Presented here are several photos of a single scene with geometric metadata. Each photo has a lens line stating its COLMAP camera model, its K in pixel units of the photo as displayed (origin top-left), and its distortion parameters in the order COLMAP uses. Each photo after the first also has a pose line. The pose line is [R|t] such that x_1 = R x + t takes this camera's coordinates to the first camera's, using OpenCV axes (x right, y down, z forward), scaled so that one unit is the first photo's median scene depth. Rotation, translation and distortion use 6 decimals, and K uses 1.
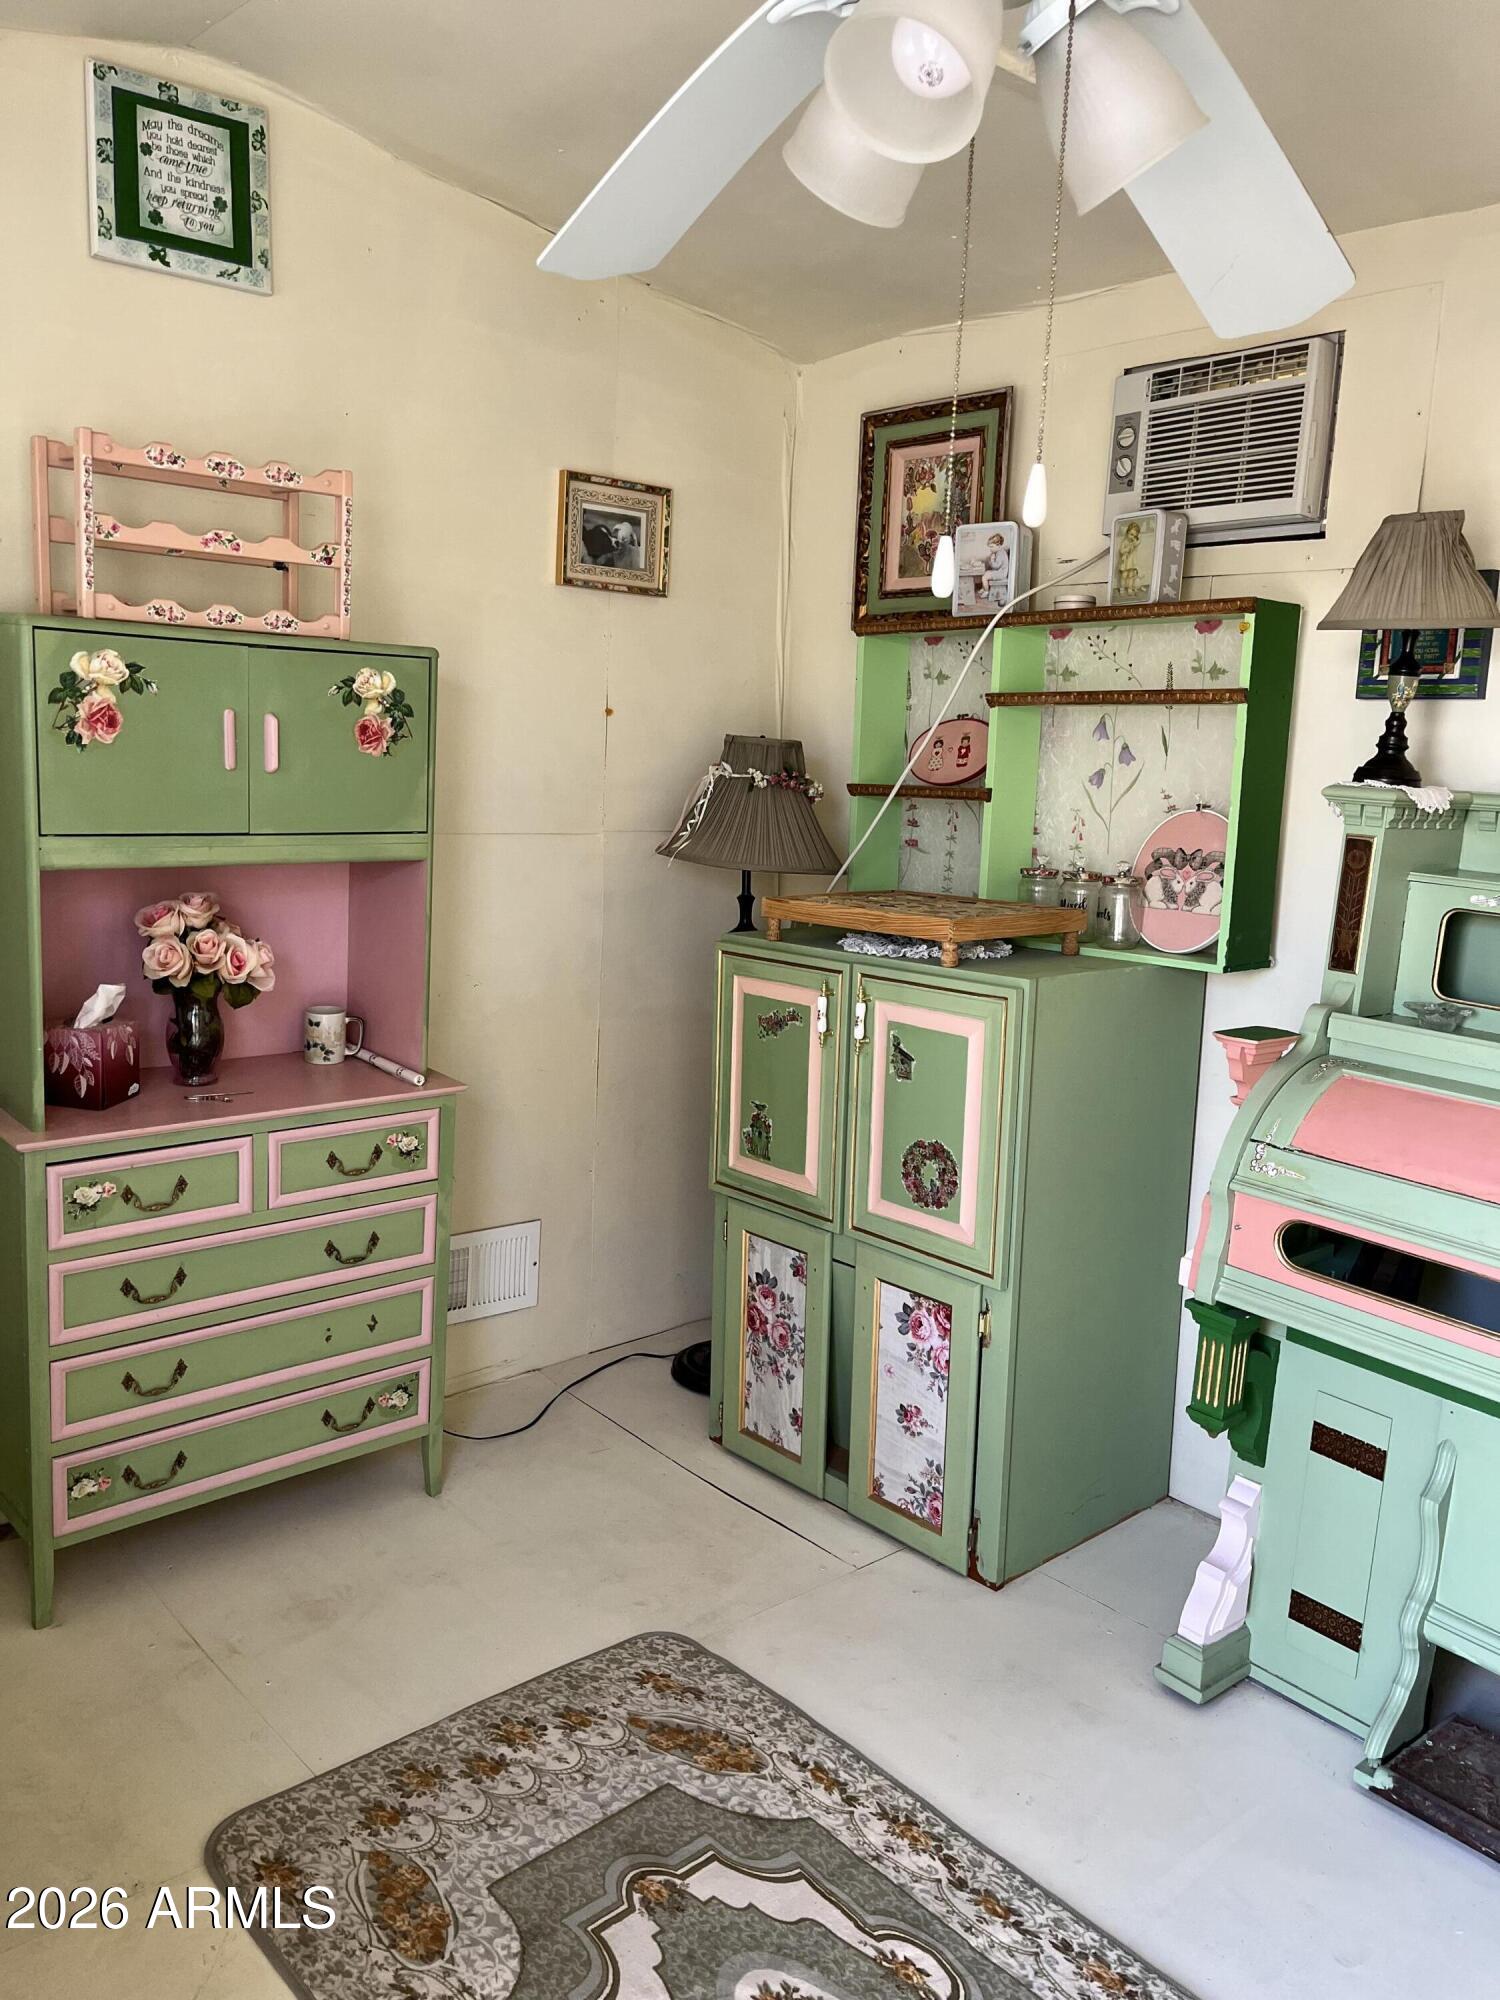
lens RADIAL K [[1515.2, 0, 745.3], [0, 1515.2, 1001.5], [0, 0, 1]] dist [0.061224, -0.091100]
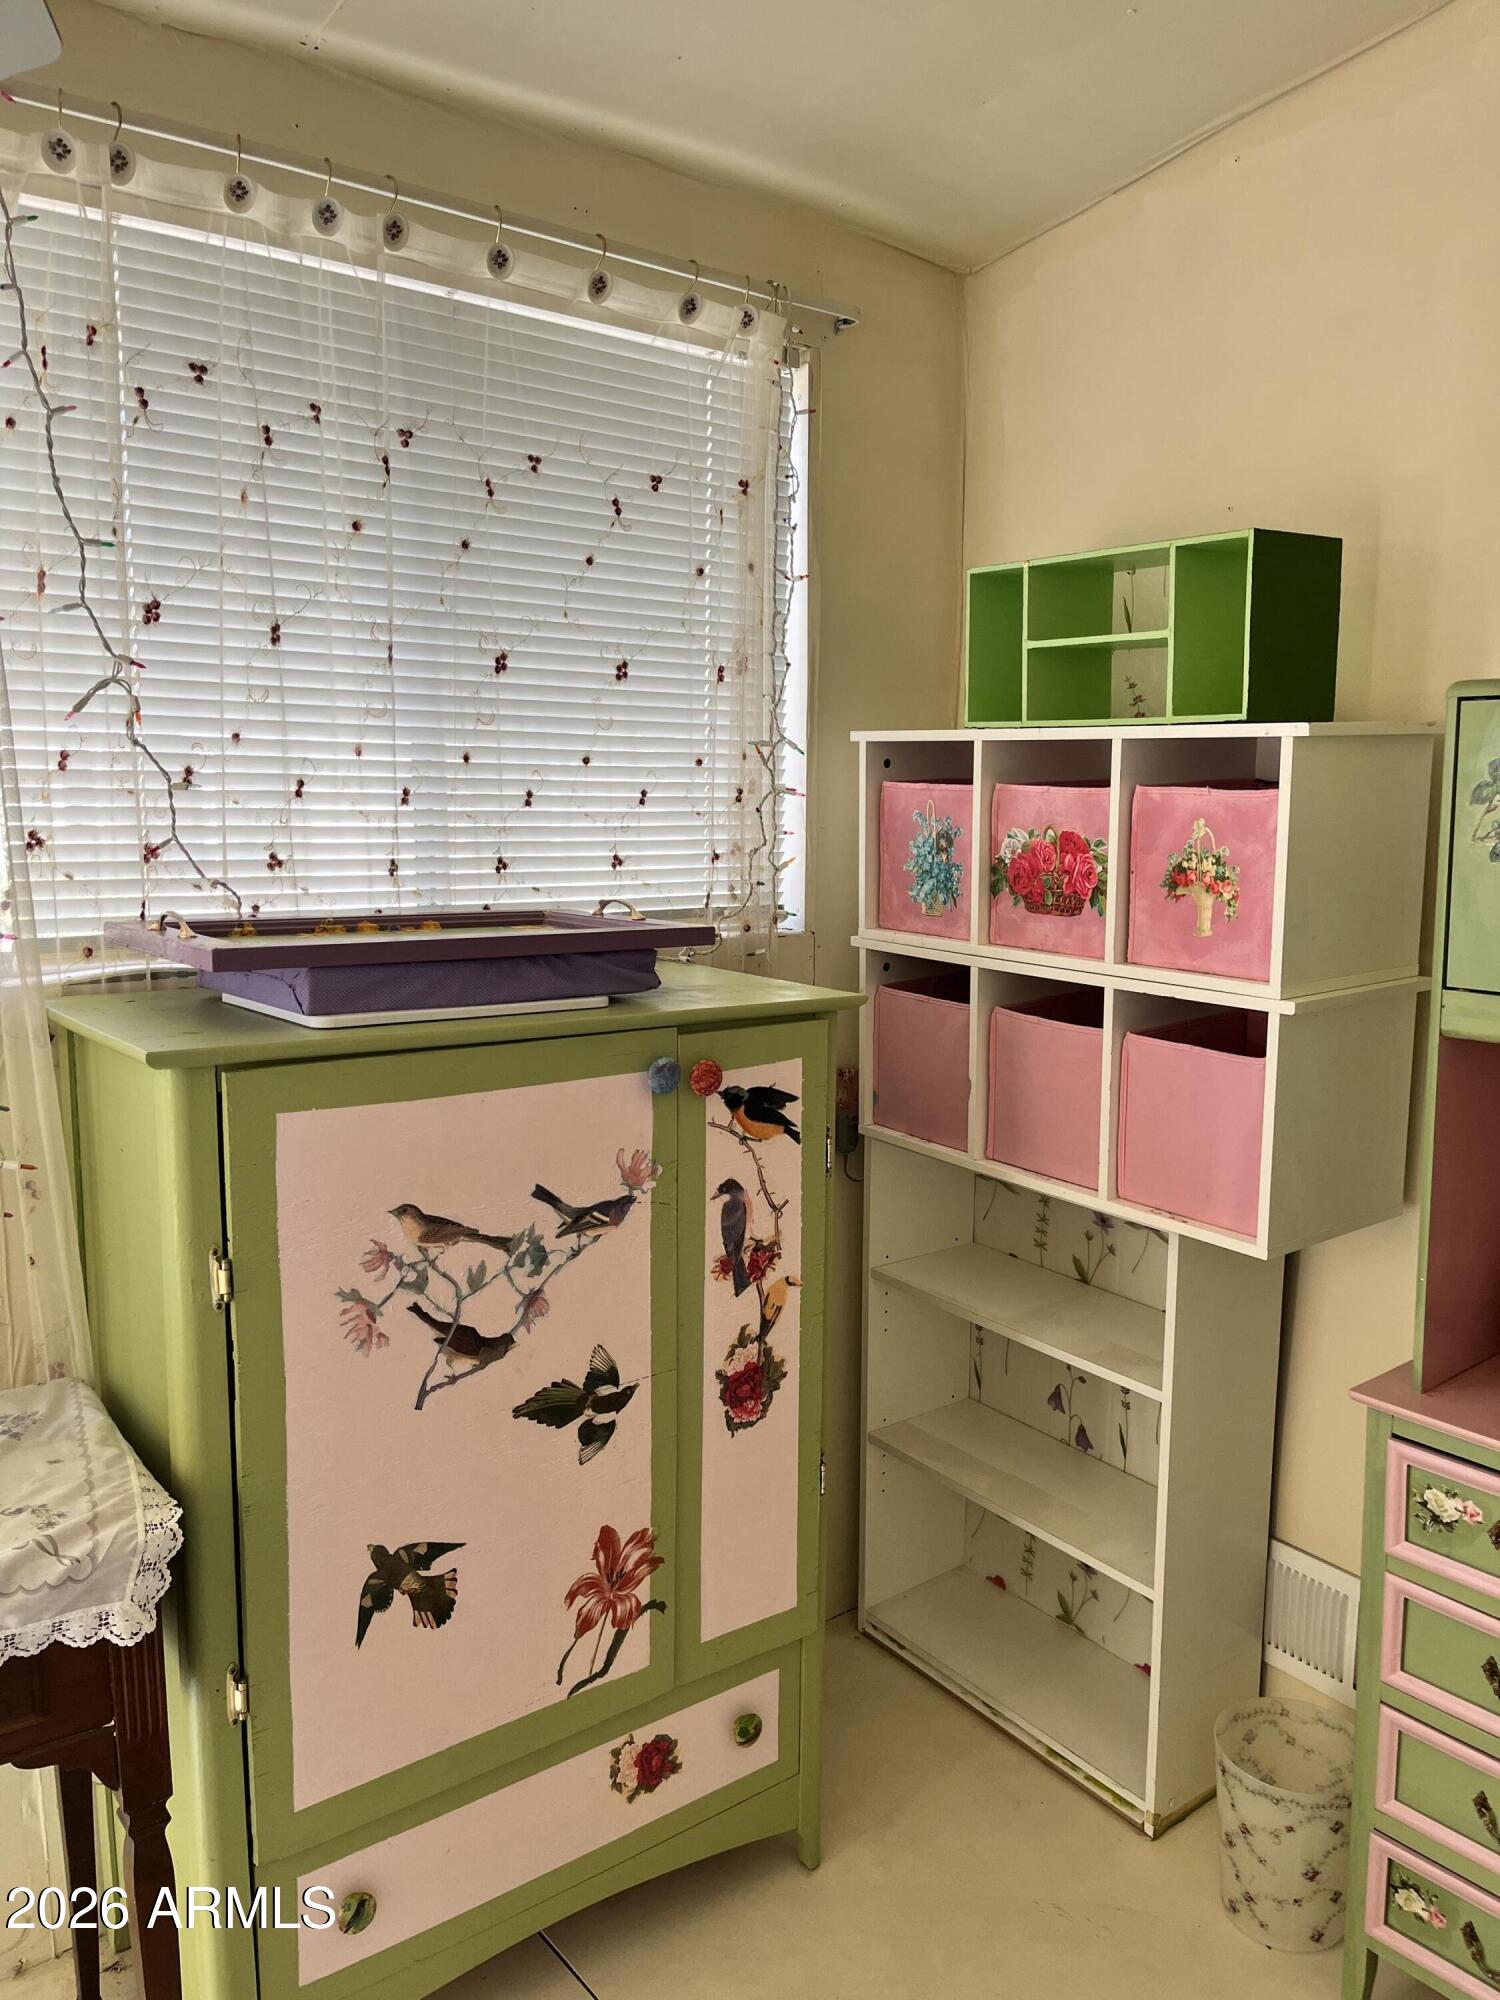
lens RADIAL K [[1515.2, 0, 750.9], [0, 1515.2, 998.9], [0, 0, 1]] dist [0.061224, -0.091100]
pose [[-0.043665, 0.098082, -0.994220, 0.252291], [-0.179597, 0.978186, 0.104388, -0.114481], [0.982771, 0.183117, -0.025098, 0.668422]]
